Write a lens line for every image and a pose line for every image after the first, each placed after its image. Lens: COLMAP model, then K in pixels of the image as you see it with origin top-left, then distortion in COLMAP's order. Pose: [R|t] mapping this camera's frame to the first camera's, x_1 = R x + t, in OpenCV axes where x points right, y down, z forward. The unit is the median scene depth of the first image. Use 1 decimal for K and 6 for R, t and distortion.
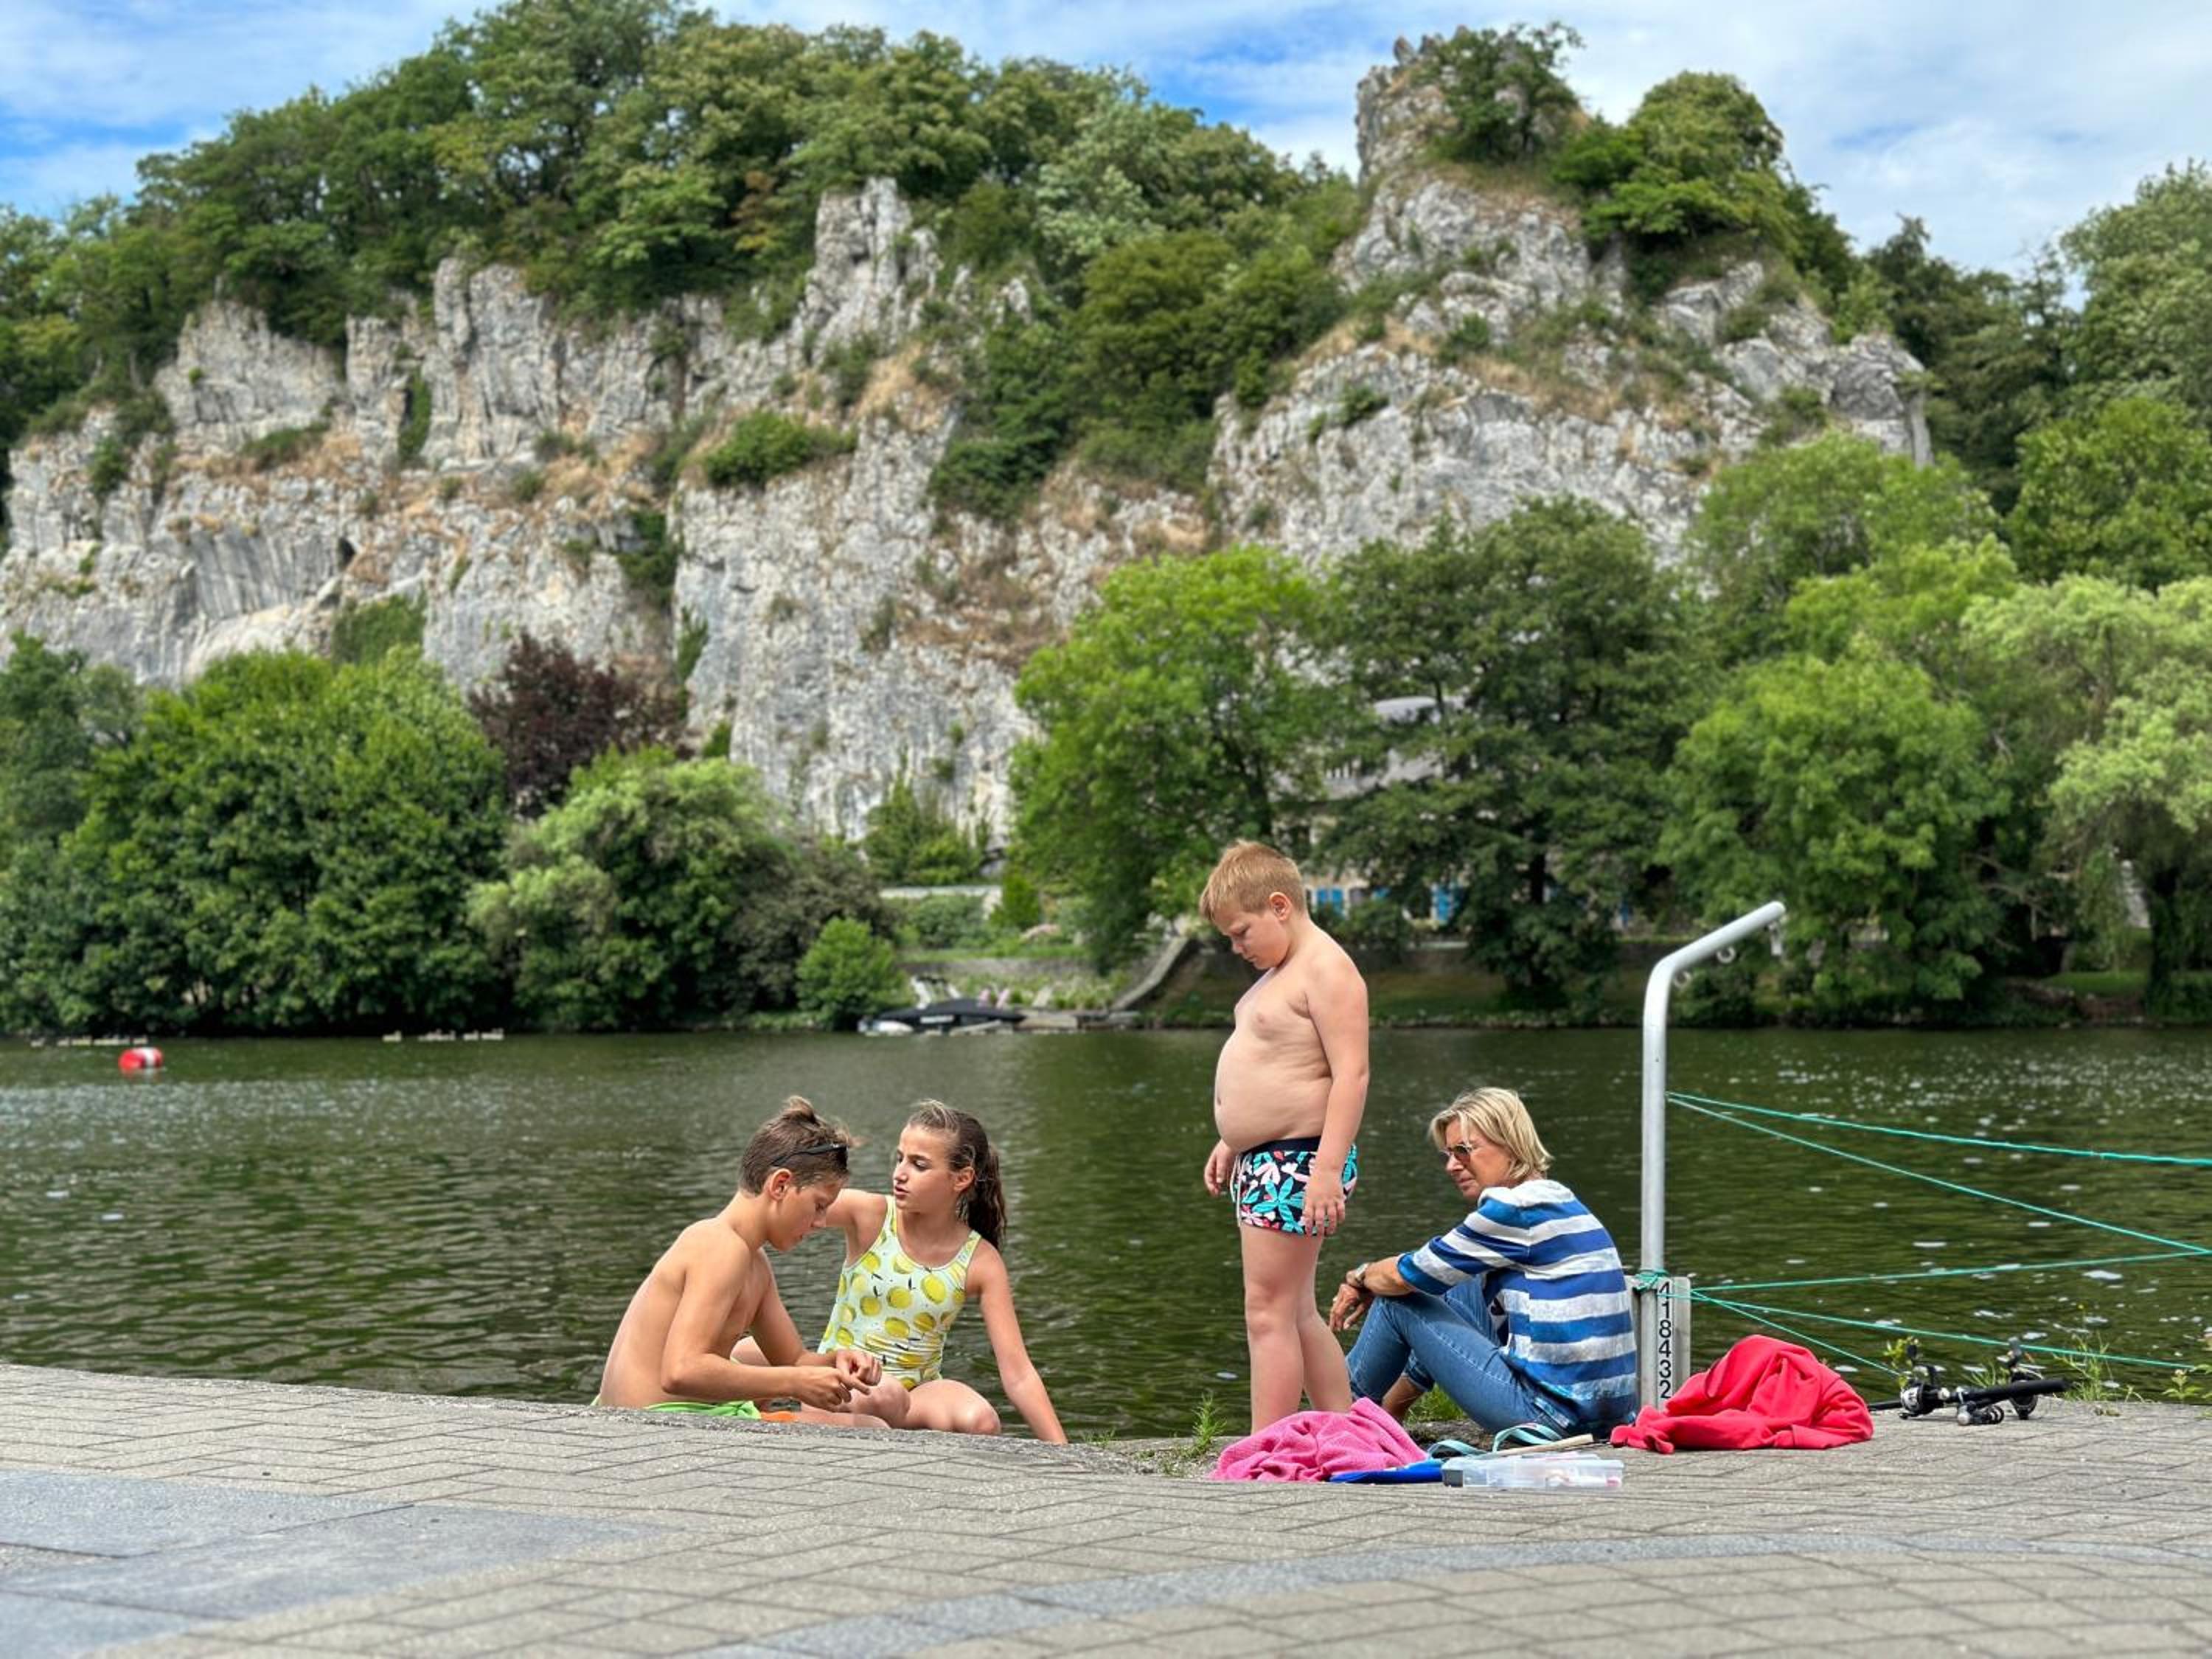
lens RADIAL K [[3069.6, 0, 1117.0], [0, 3069.6, 861.8], [0, 0, 1]] dist [0.152710, -0.255239]
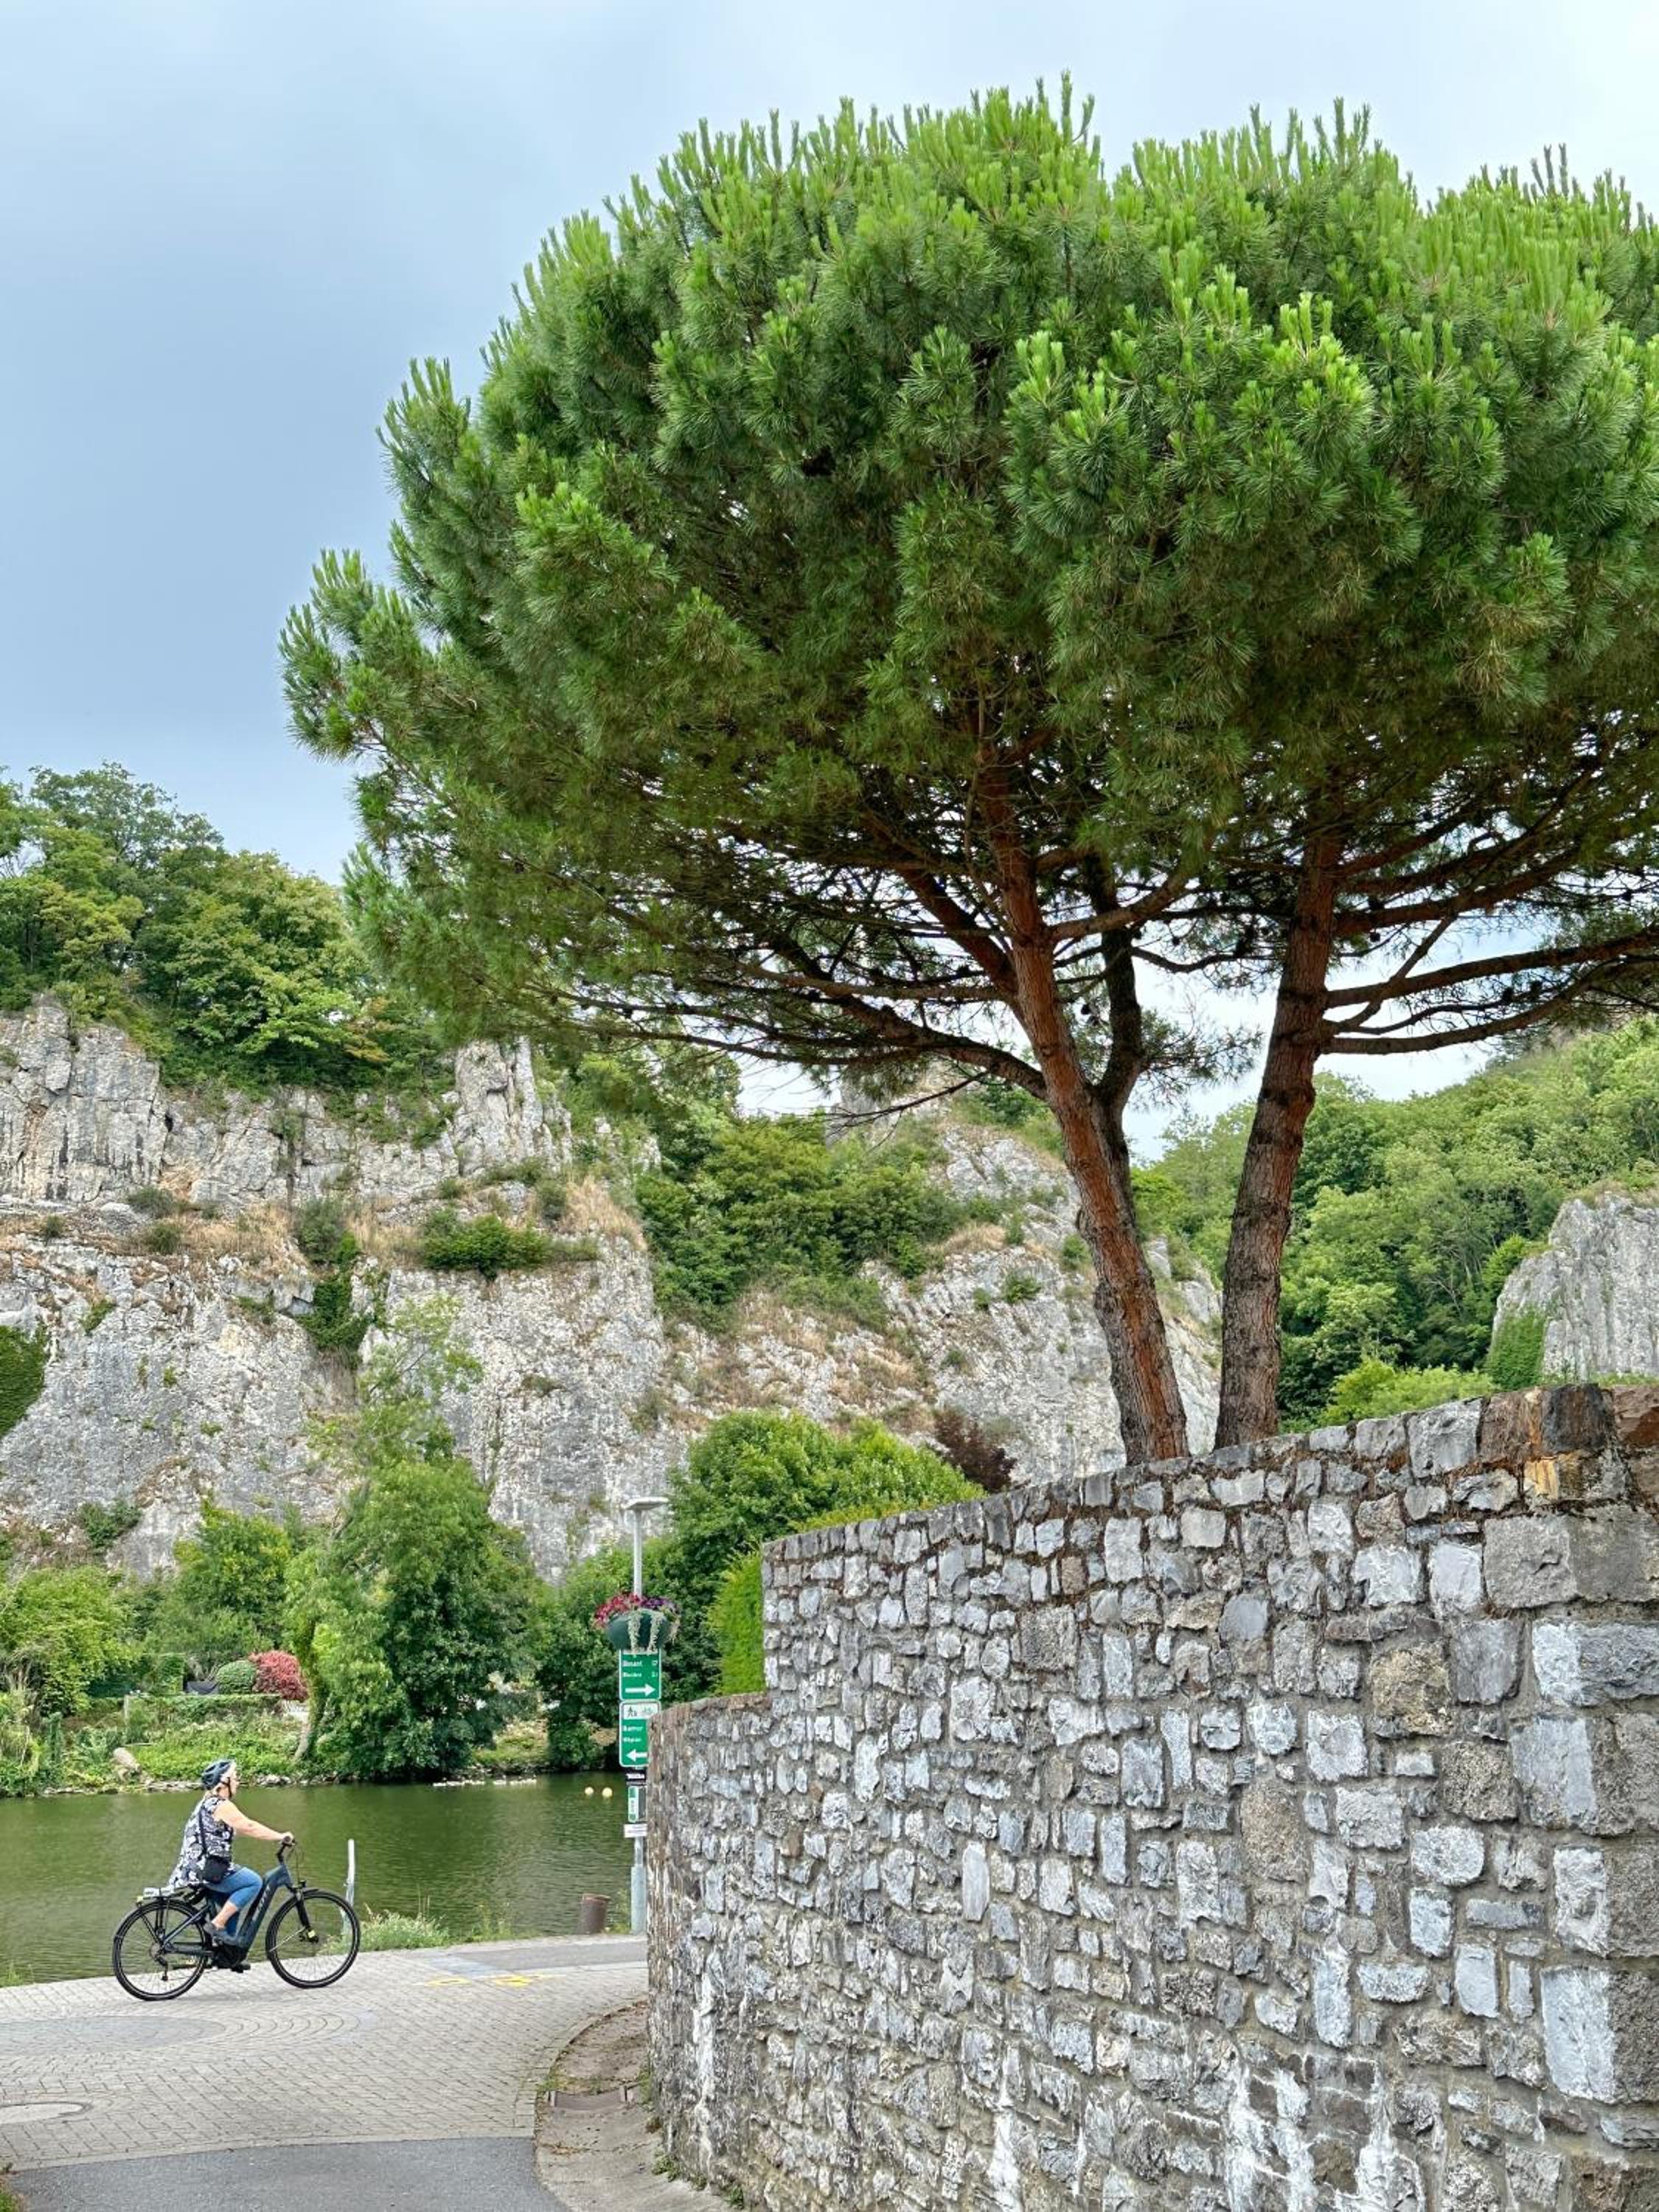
lens RADIAL K [[2543.1, 0, 825.9], [0, 2543.1, 1144.0], [0, 0, 1]] dist [0.134734, -0.010839]
pose [[0.622022, 0.165553, 0.765298, -0.729514], [-0.016890, 0.980002, -0.198270, 0.015591], [-0.782817, 0.110402, 0.612379, 0.293689]]
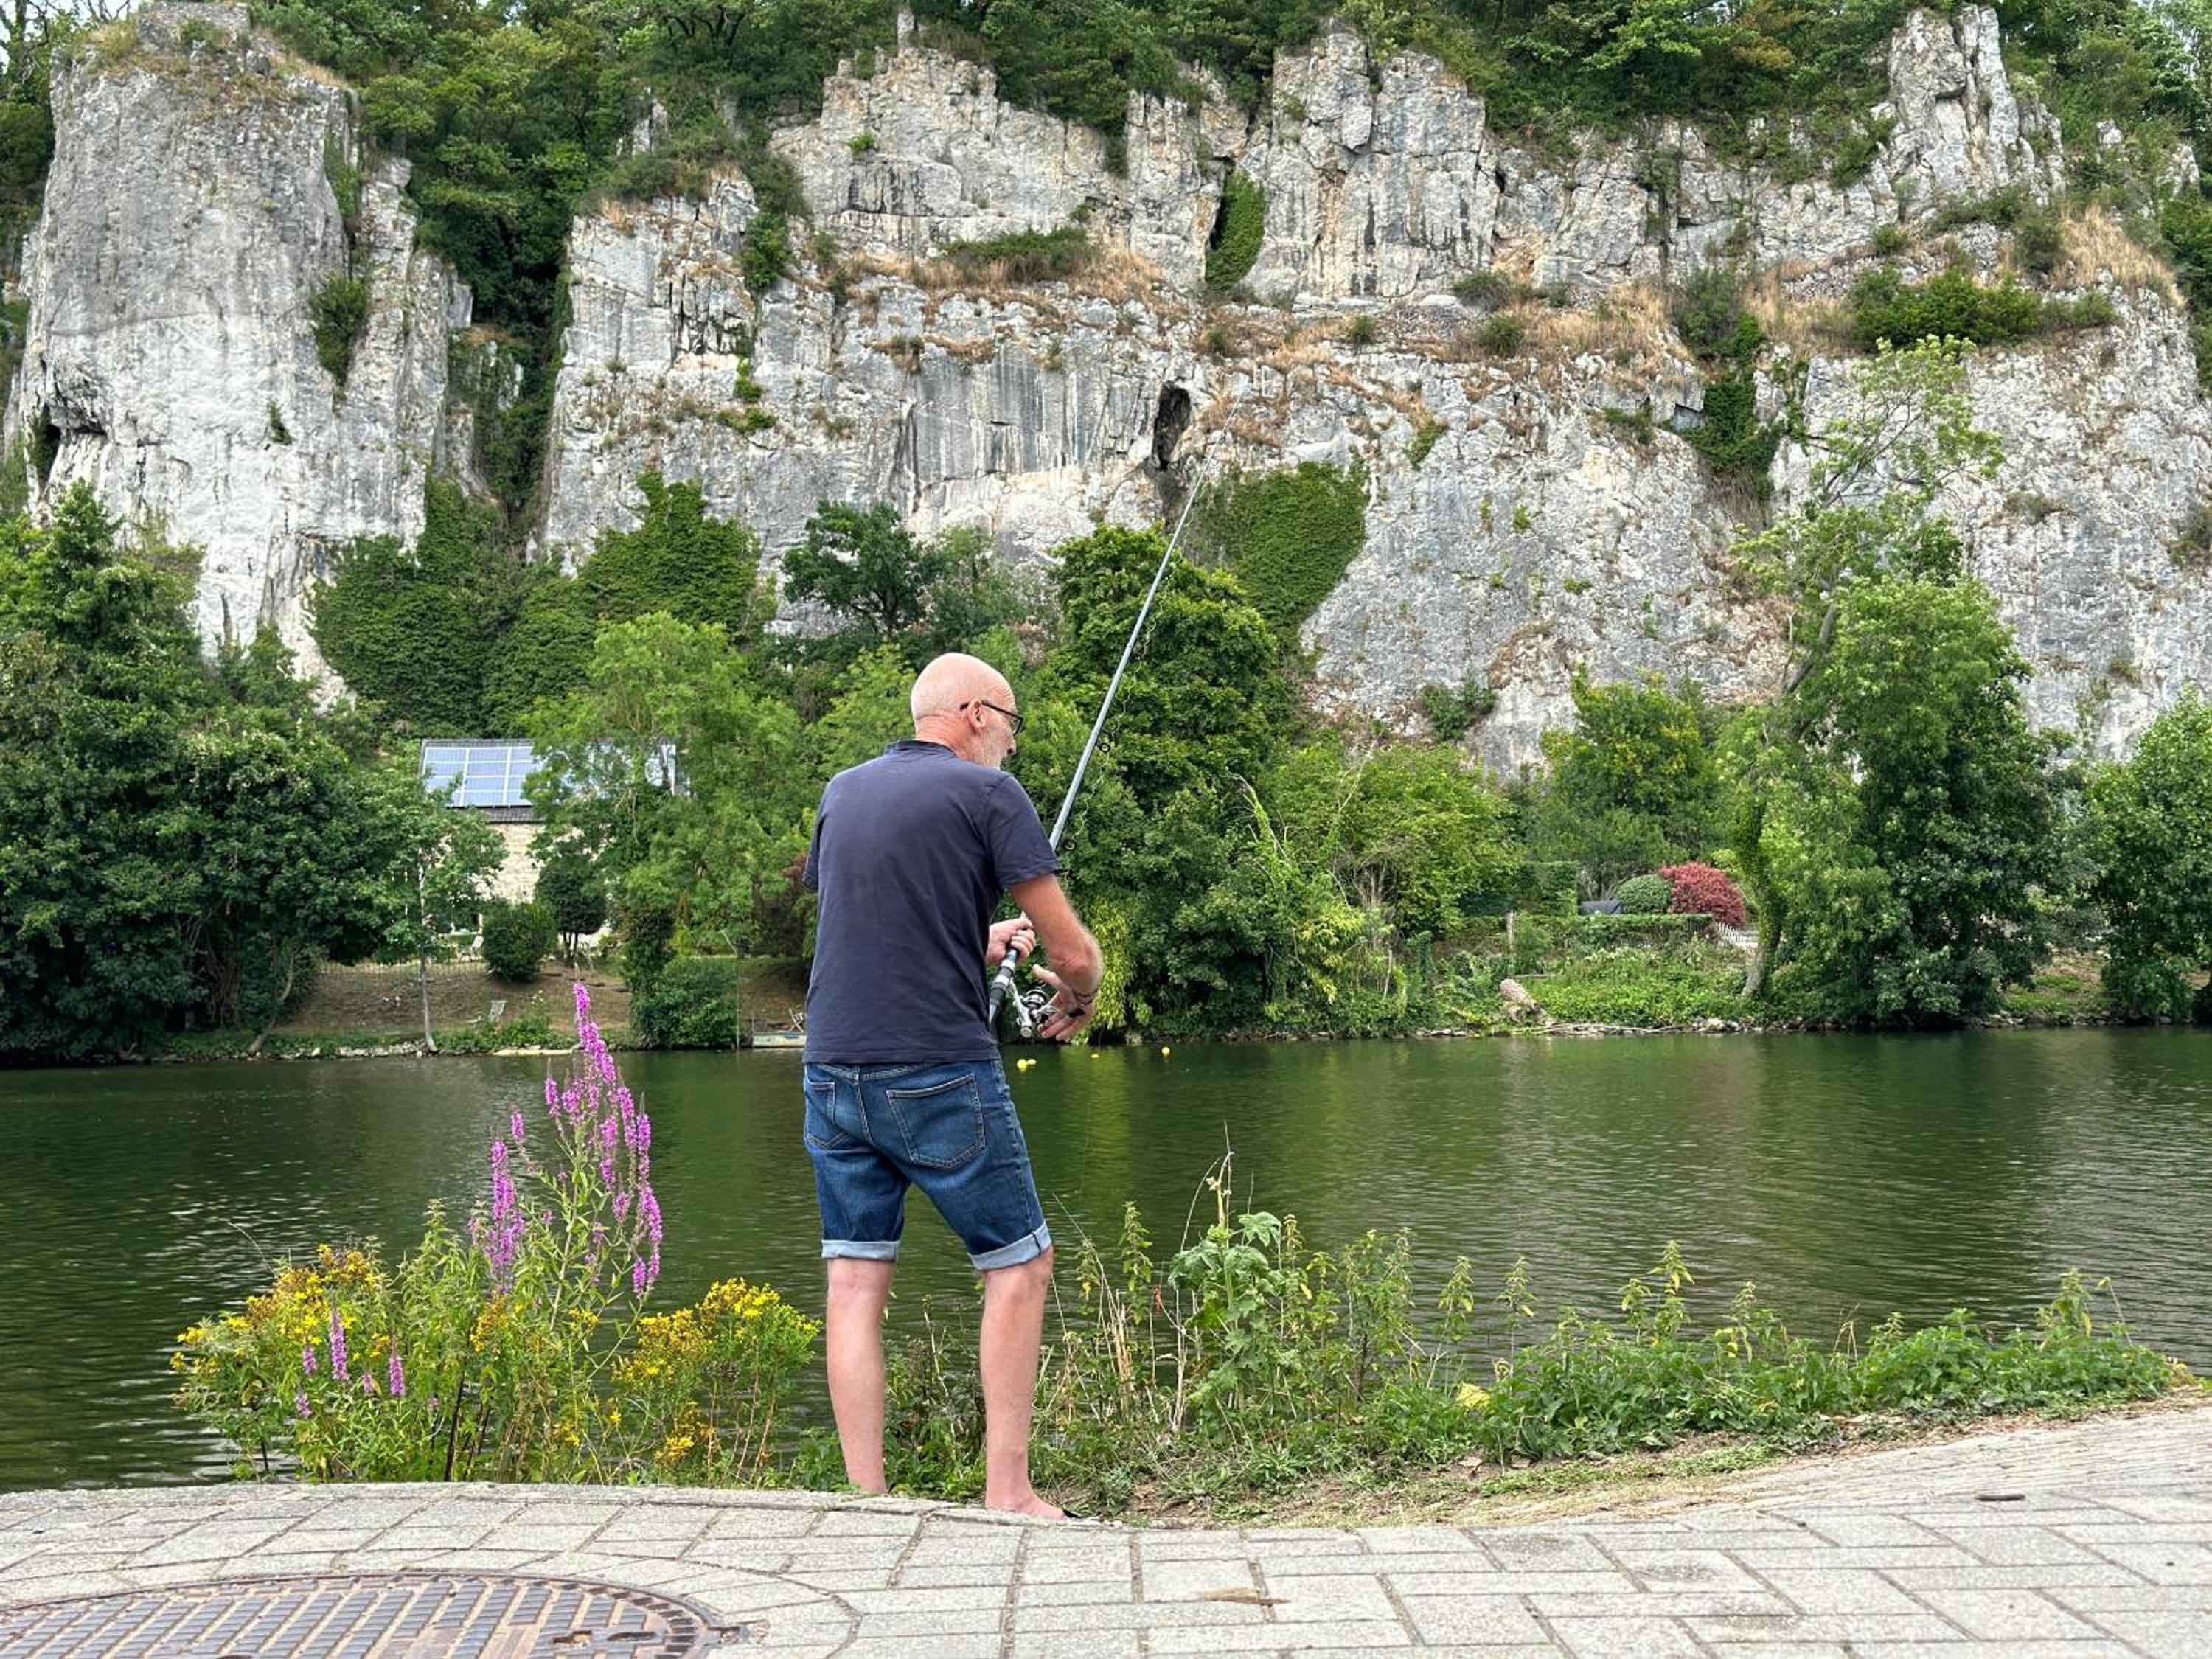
lens RADIAL K [[3069.6, 0, 1117.0], [0, 3069.6, 861.8], [0, 0, 1]] dist [0.152710, -0.255239]
pose [[0.860672, 0.020905, 0.508730, -0.678773], [-0.014231, 0.999754, -0.017006, 0.026735], [-0.508961, 0.007397, 0.860758, 0.381281]]
